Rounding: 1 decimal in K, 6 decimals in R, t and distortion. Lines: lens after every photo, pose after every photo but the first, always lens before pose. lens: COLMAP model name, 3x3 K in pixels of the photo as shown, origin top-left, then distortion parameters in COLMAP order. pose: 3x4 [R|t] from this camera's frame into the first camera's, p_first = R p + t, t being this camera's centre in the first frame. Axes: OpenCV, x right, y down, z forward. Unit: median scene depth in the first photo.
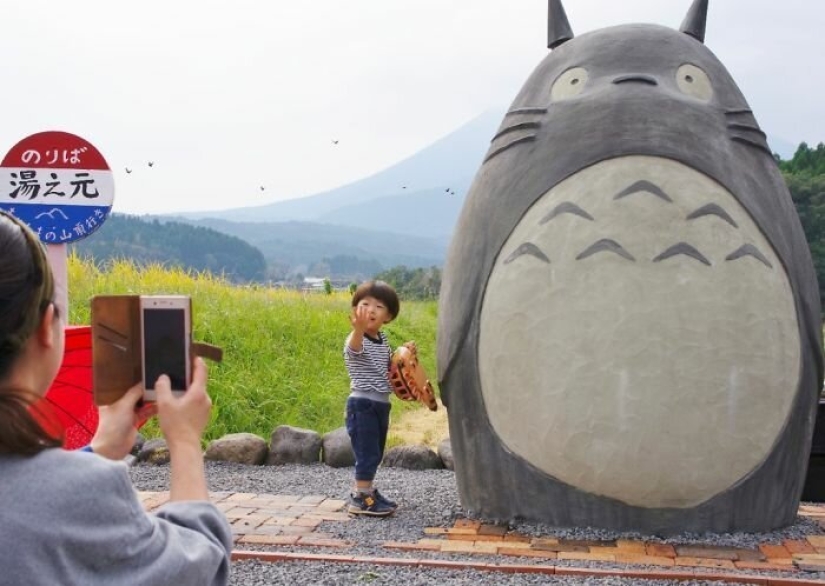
lens RADIAL K [[1333.8, 0, 422.7], [0, 1333.8, 343.8], [0, 0, 1]] dist [0.040022, 0.262891]
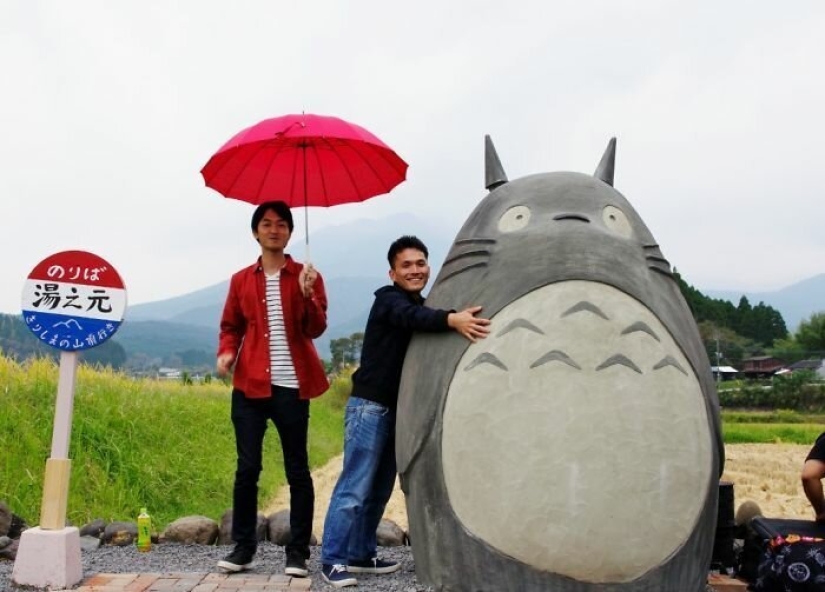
lens RADIAL K [[1097.4, 0, 410.2], [0, 1097.4, 325.1], [0, 0, 1]] dist [0.034769, 0.028937]
pose [[0.989987, 0.010117, 0.140796, -0.121625], [0.002429, 0.996059, -0.088655, -0.014948], [-0.141138, 0.088109, 0.986061, 0.061933]]
